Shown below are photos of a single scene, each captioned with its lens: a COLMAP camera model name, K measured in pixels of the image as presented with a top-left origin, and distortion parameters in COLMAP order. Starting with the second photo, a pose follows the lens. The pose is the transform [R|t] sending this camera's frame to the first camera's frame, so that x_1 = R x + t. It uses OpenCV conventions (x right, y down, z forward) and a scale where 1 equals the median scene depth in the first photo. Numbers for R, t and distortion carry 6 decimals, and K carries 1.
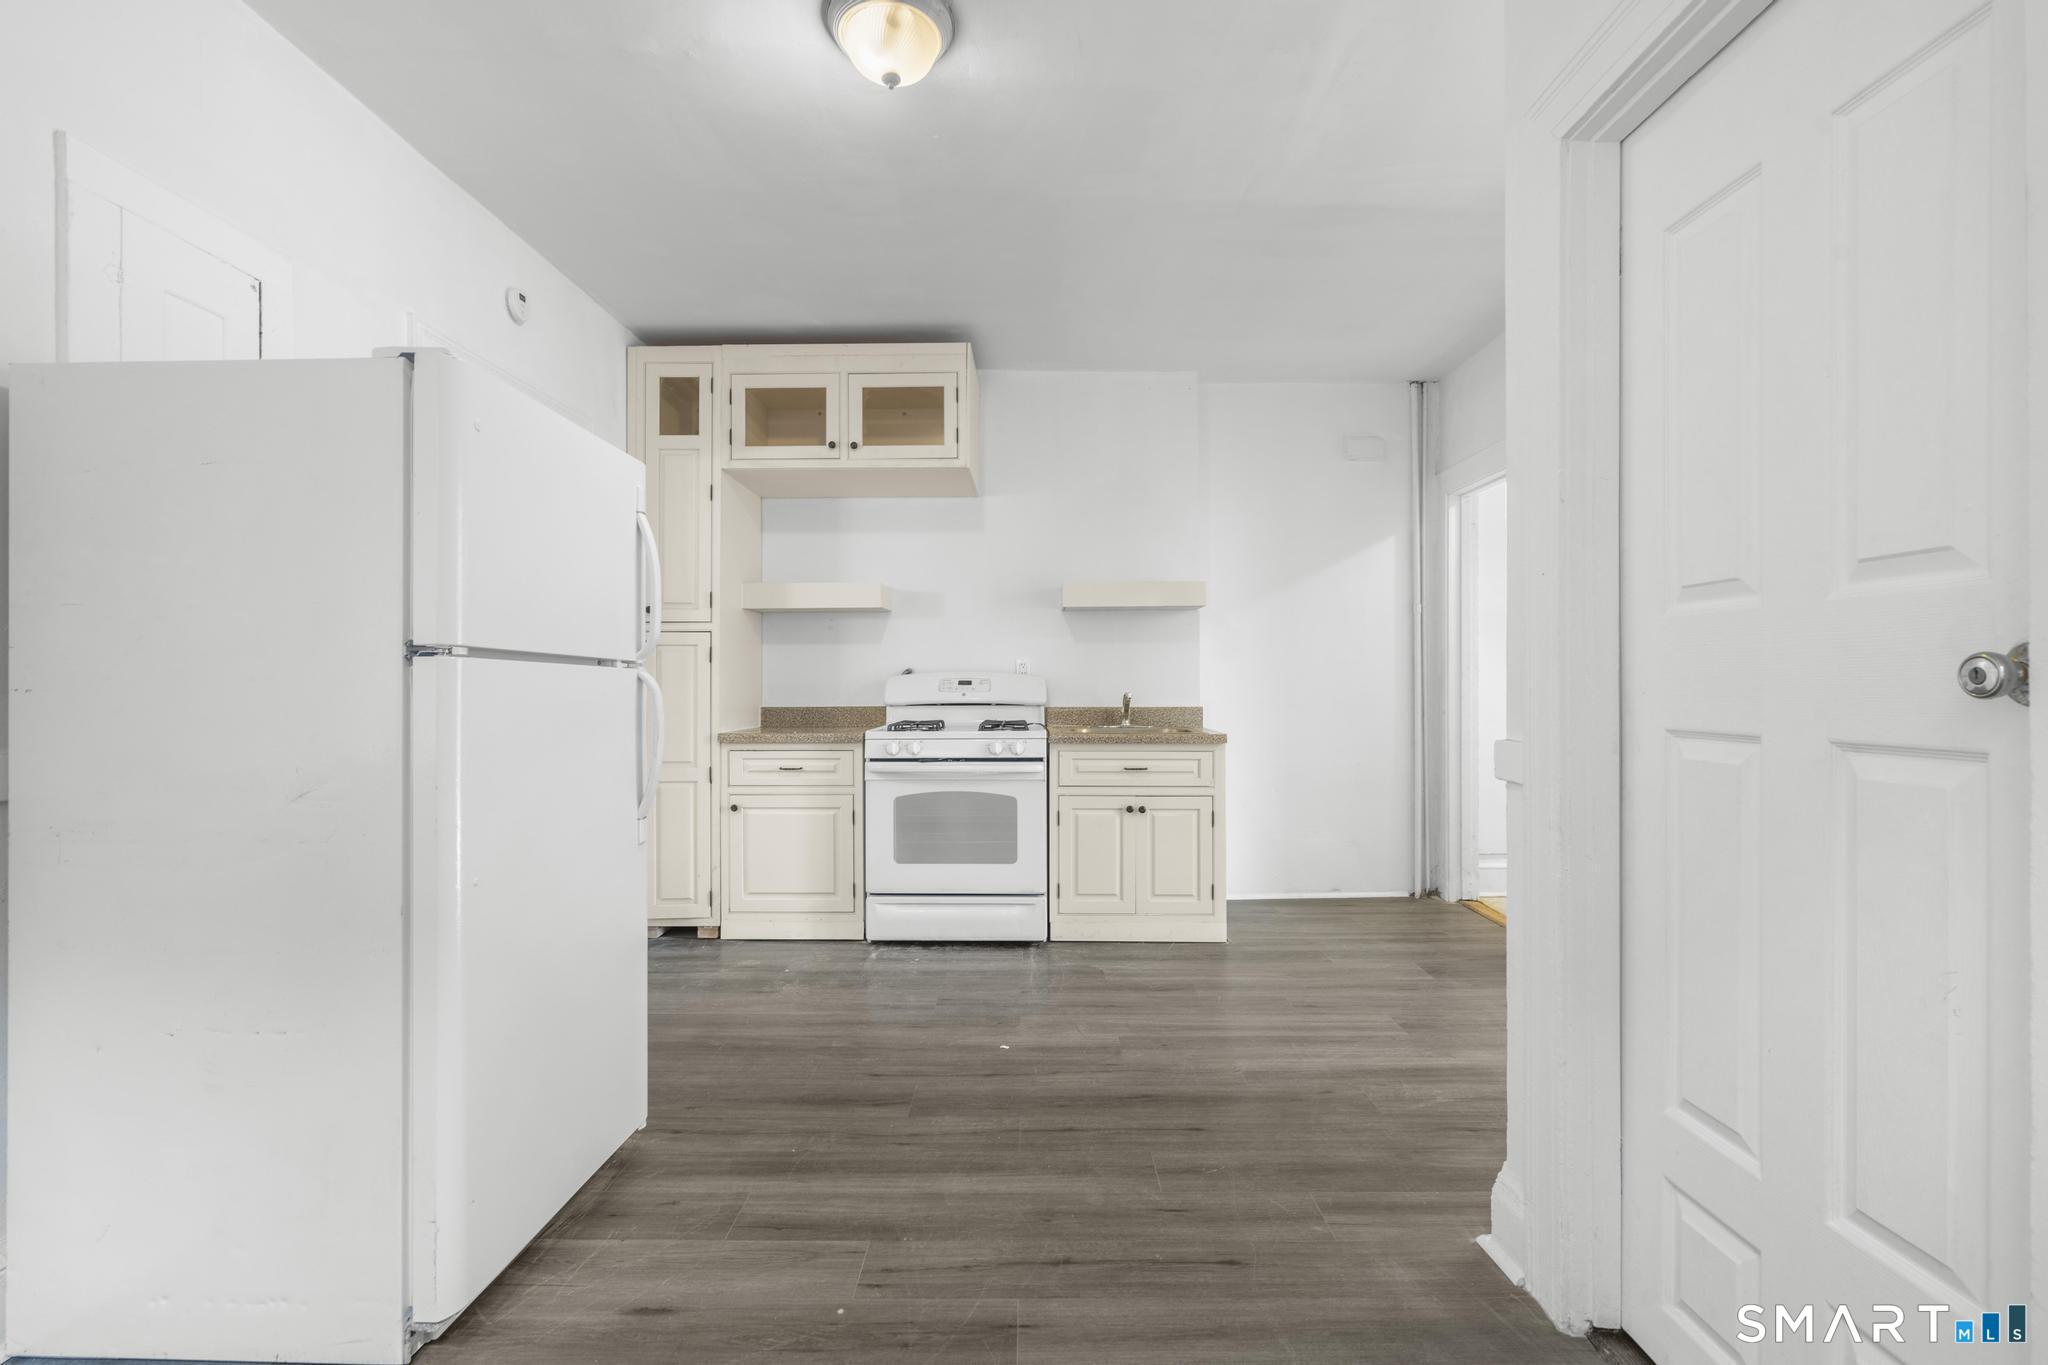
lens RADIAL K [[905.9, 0, 1028.2], [0, 905.9, 688.5], [0, 0, 1]] dist [-0.009610, 0.003779]
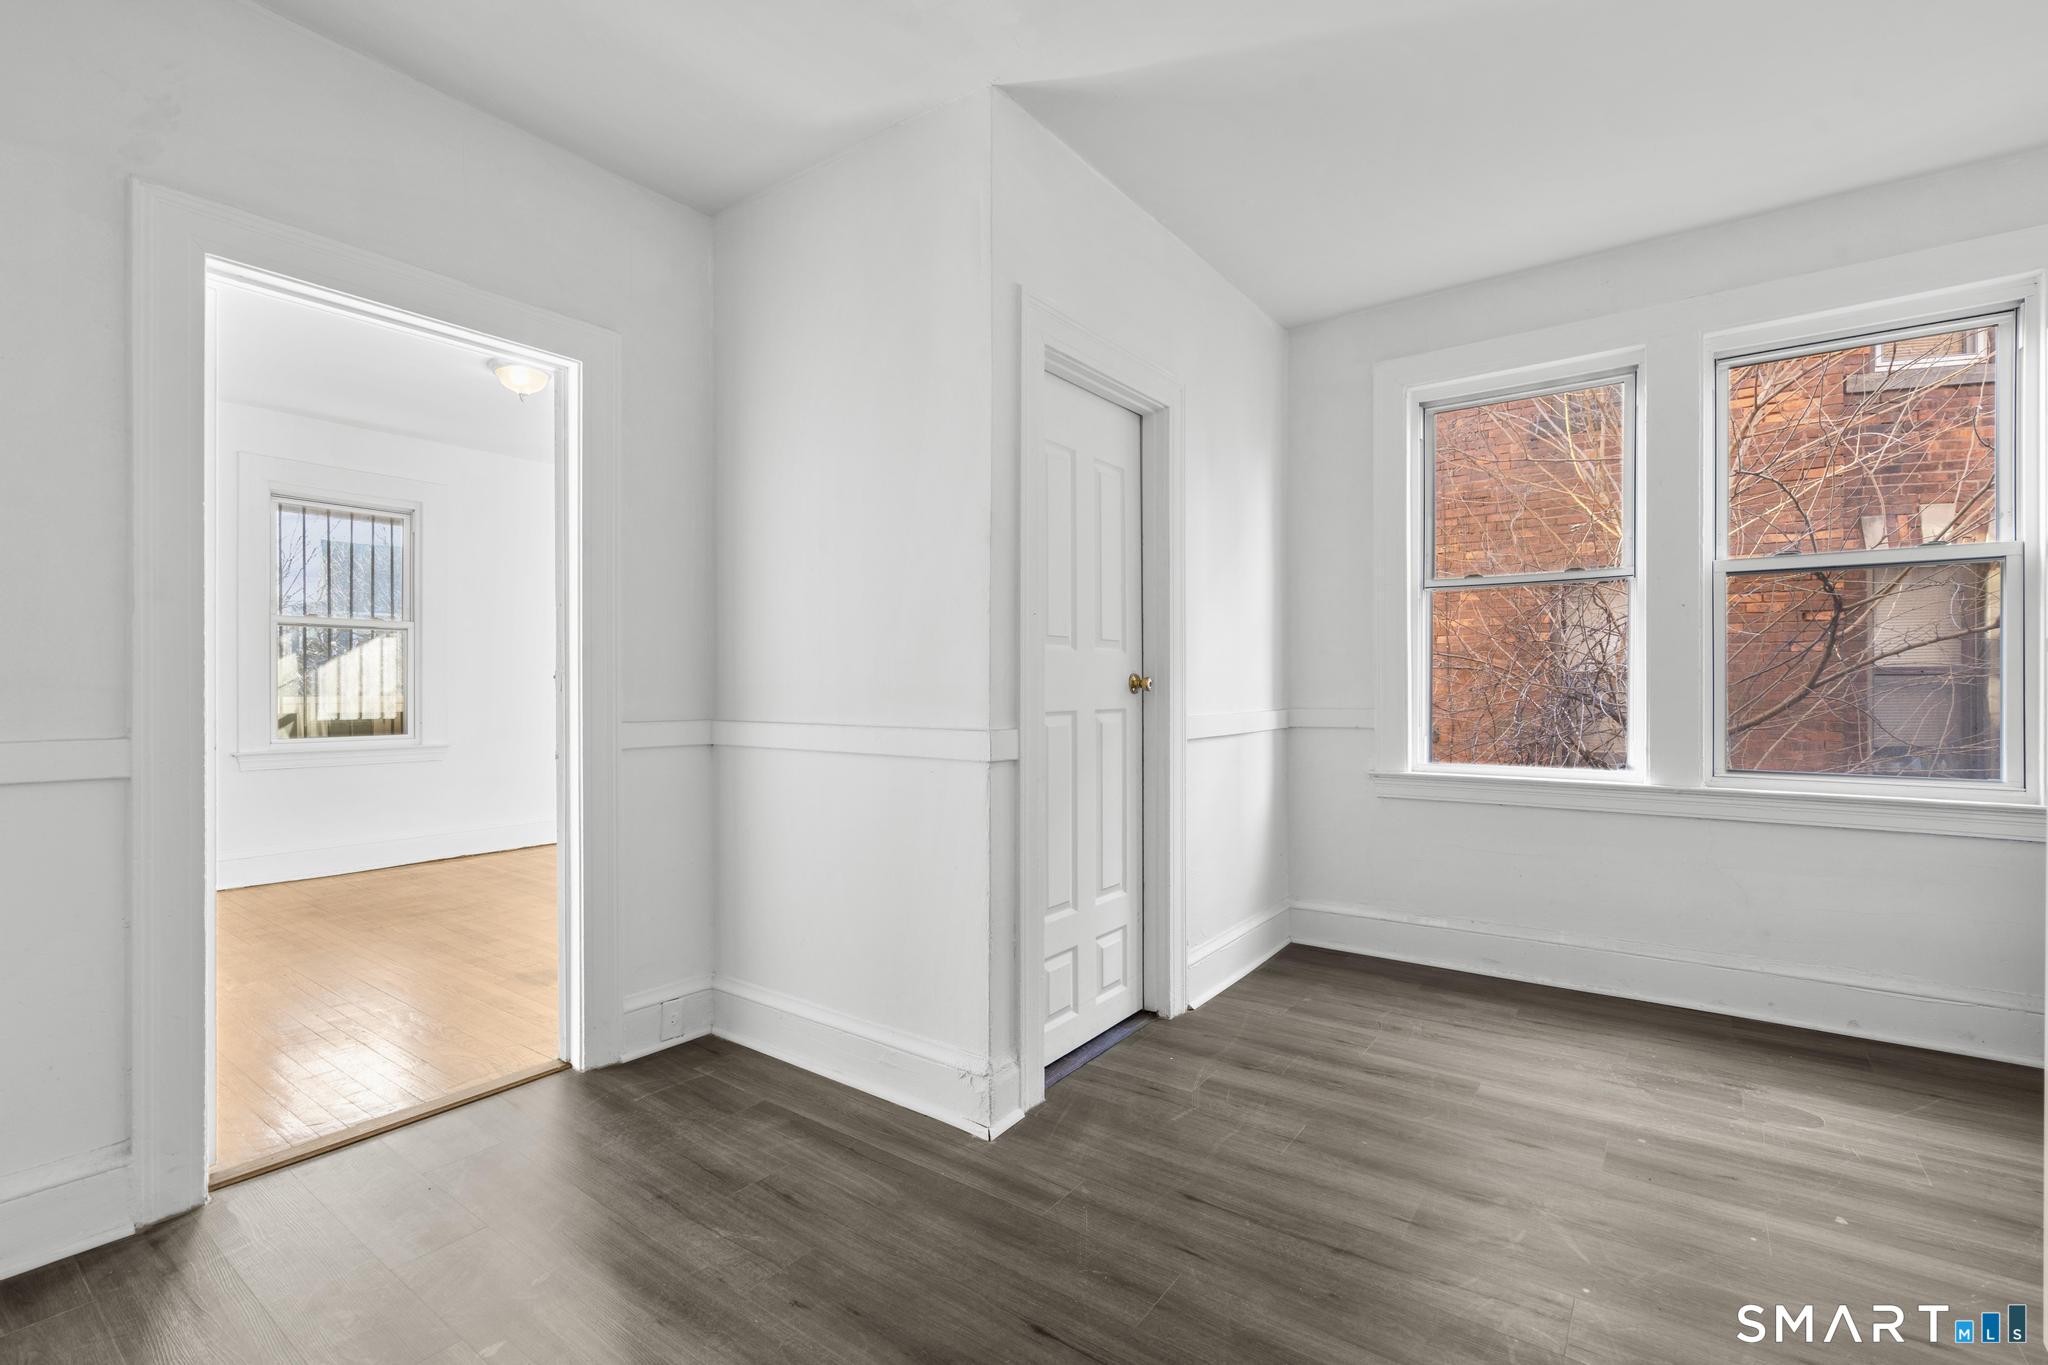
lens RADIAL K [[905.9, 0, 1021.5], [0, 905.9, 677.1], [0, 0, 1]] dist [-0.009610, 0.003779]
pose [[-0.805431, 0.016770, 0.592453, -0.271698], [0.011742, 0.999855, -0.012340, -0.002762], [-0.592574, -0.002982, -0.805511, 1.945032]]
